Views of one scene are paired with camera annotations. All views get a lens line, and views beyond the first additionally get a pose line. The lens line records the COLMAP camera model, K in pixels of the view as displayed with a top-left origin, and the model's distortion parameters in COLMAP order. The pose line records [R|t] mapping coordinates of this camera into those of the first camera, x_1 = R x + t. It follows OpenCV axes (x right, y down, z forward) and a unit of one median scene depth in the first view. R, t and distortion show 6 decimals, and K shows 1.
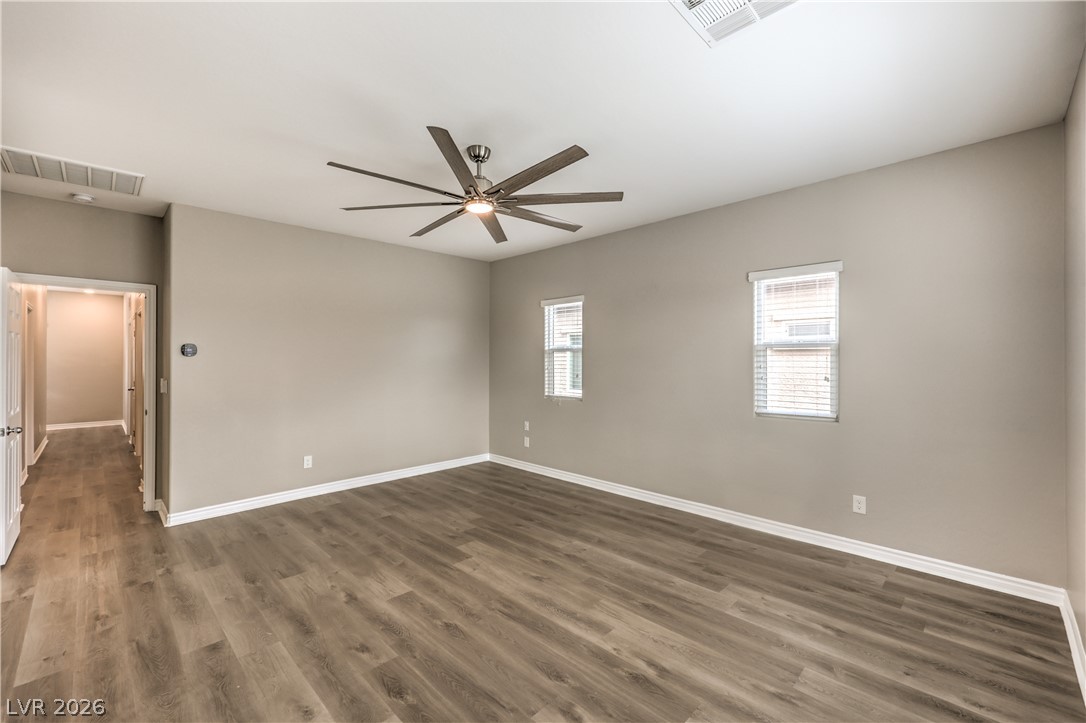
lens RADIAL K [[449.6, 0, 543.4], [0, 449.6, 364.7], [0, 0, 1]] dist [0.012199, 0.000127]
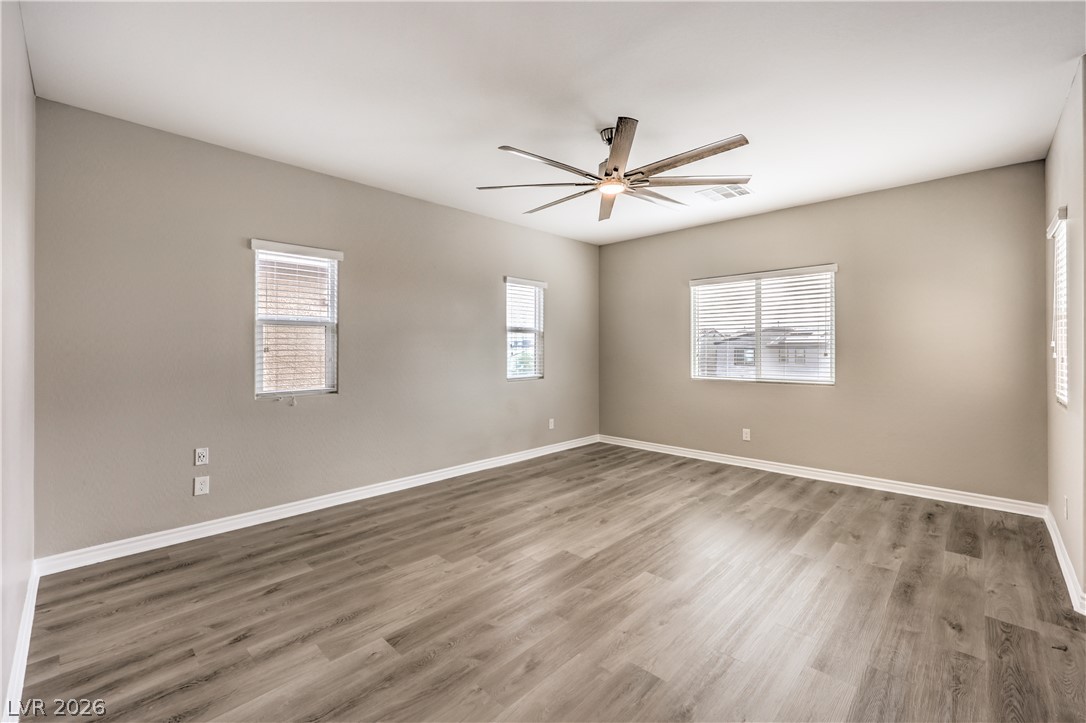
lens RADIAL K [[449.6, 0, 544.0], [0, 449.6, 336.2], [0, 0, 1]] dist [0.012199, 0.000127]
pose [[-0.019150, 0.033398, 0.999259, -0.870285], [0.007610, 0.999418, -0.033258, 0.014323], [-0.999788, 0.006968, -0.019393, 0.840842]]
